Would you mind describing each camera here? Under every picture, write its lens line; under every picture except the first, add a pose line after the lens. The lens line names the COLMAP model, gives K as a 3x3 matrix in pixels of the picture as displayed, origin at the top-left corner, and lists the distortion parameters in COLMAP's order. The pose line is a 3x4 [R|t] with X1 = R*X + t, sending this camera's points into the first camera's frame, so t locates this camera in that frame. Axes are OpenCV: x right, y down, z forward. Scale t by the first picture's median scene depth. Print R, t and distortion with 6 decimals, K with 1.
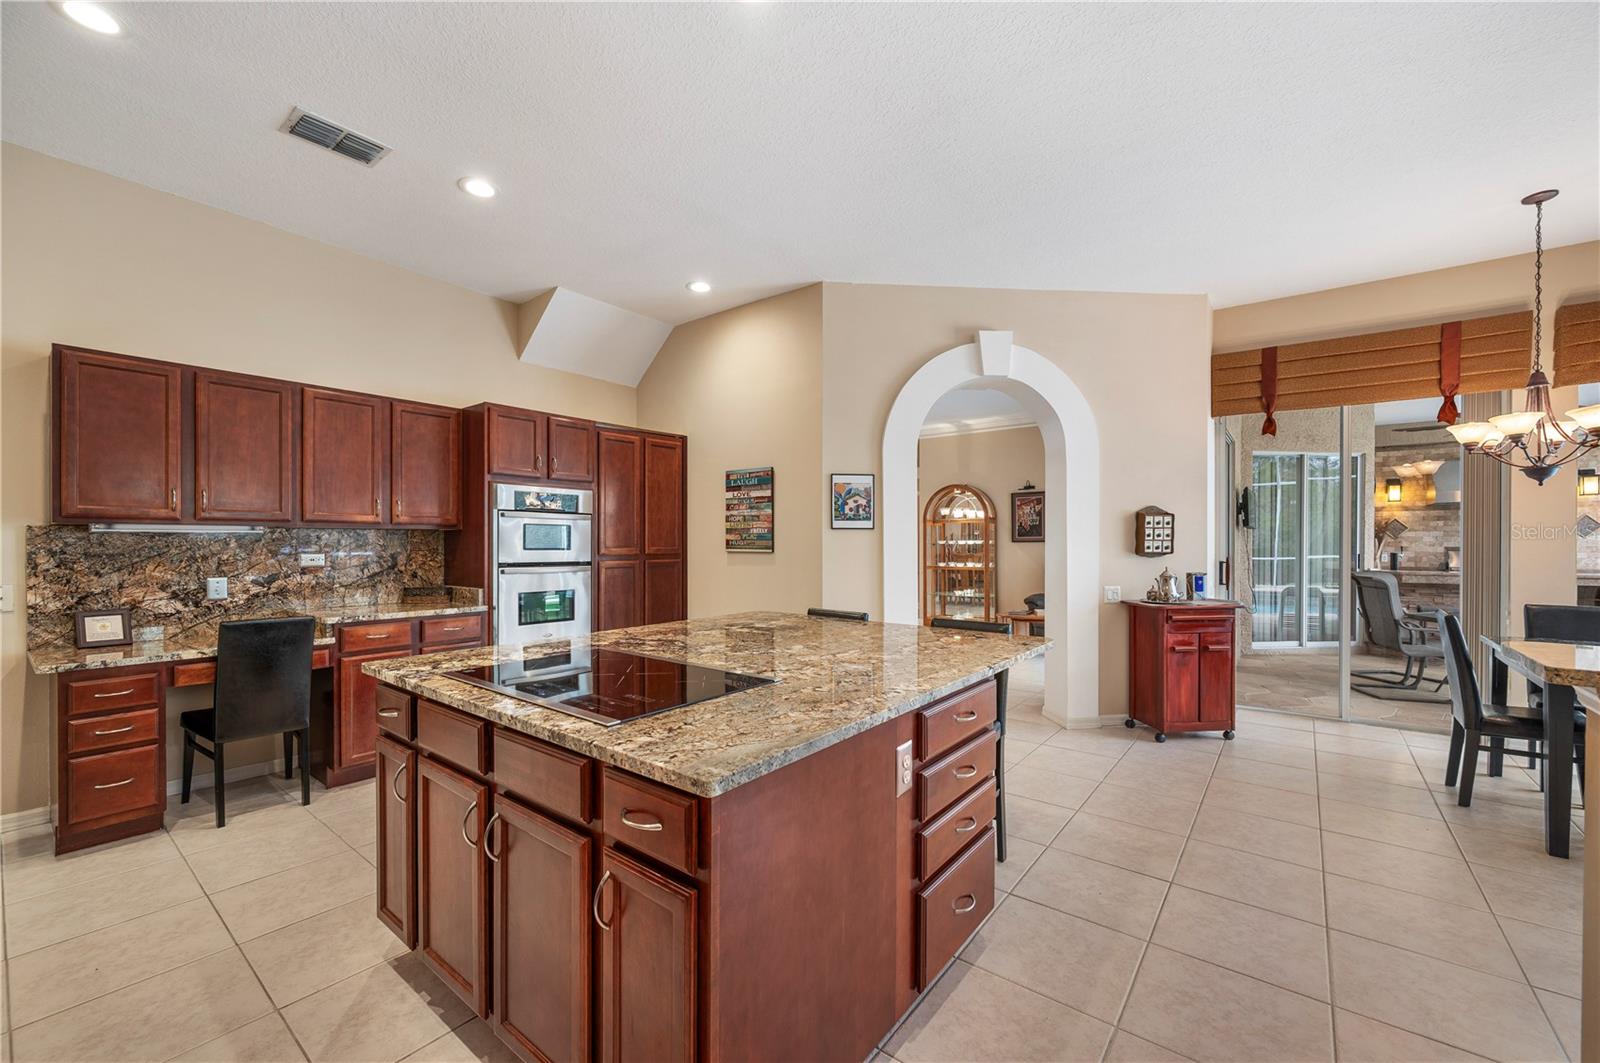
lens RADIAL K [[641.4, 0, 788.2], [0, 641.4, 548.6], [0, 0, 1]] dist [-0.000492, -0.000556]
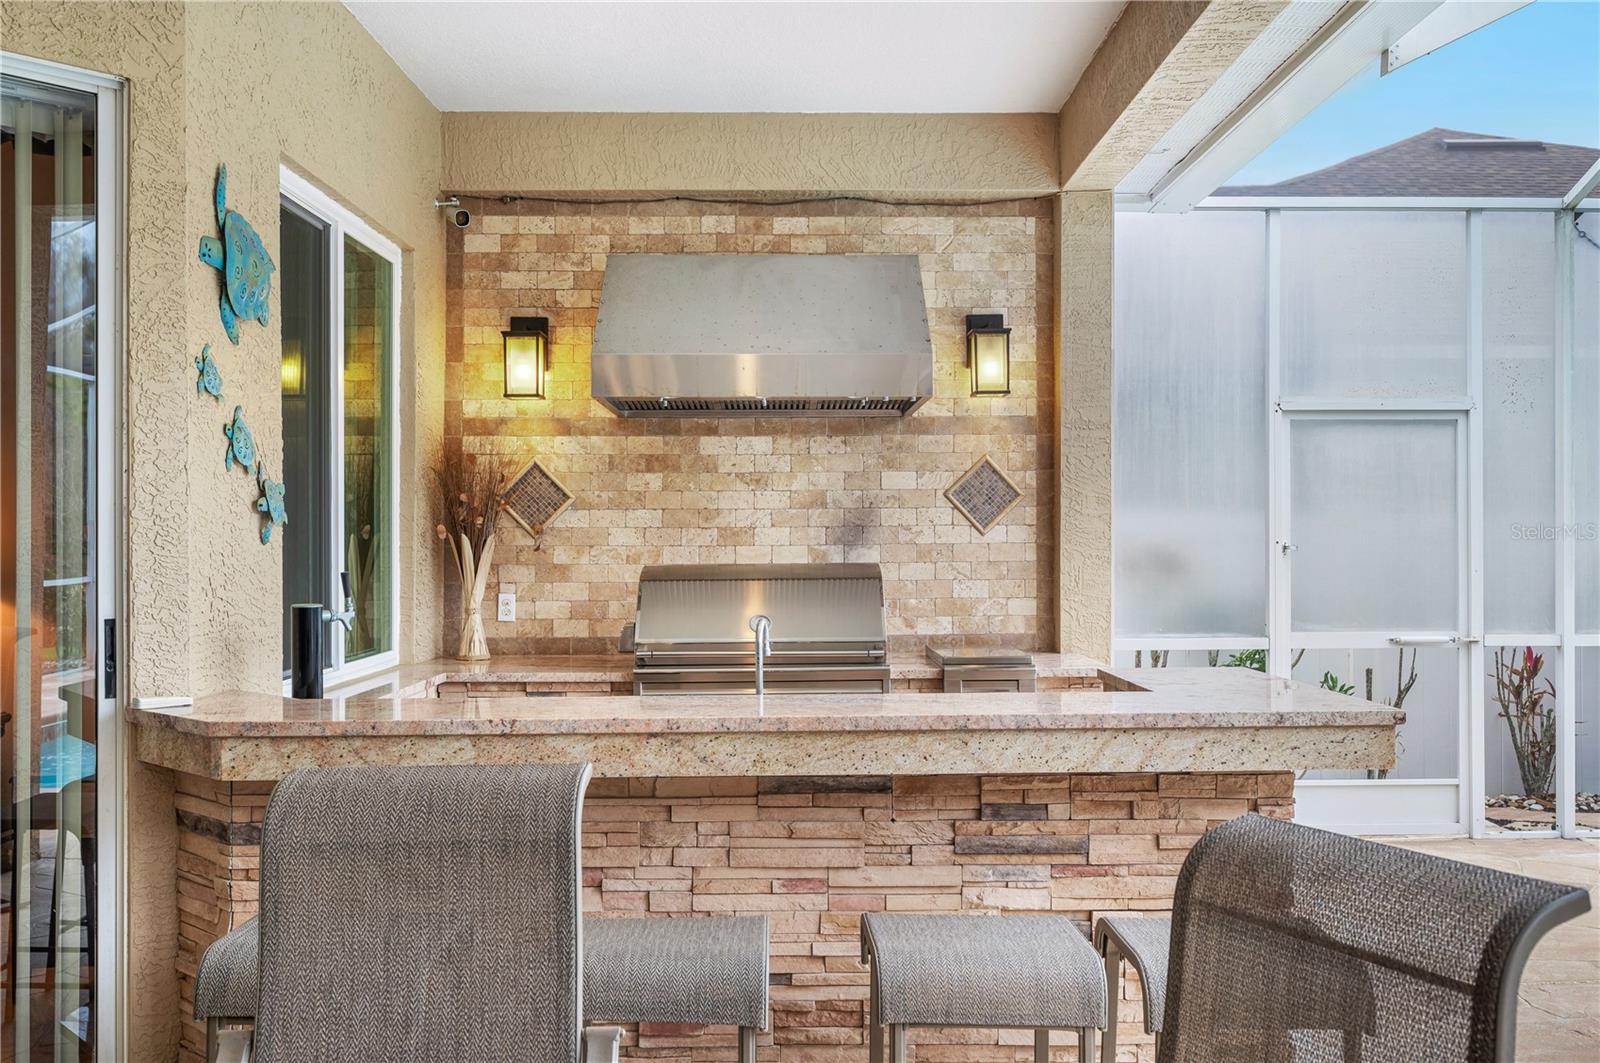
lens RADIAL K [[1396.5, 0, 803.8], [0, 1396.5, 538.3], [0, 0, 1]] dist [-0.008729, -0.005564]
pose [[0.776047, -0.000743, 0.630675, 0.672137], [0.008334, 0.999924, -0.009078, -0.008169], [-0.630620, 0.012301, 0.775994, 0.474867]]
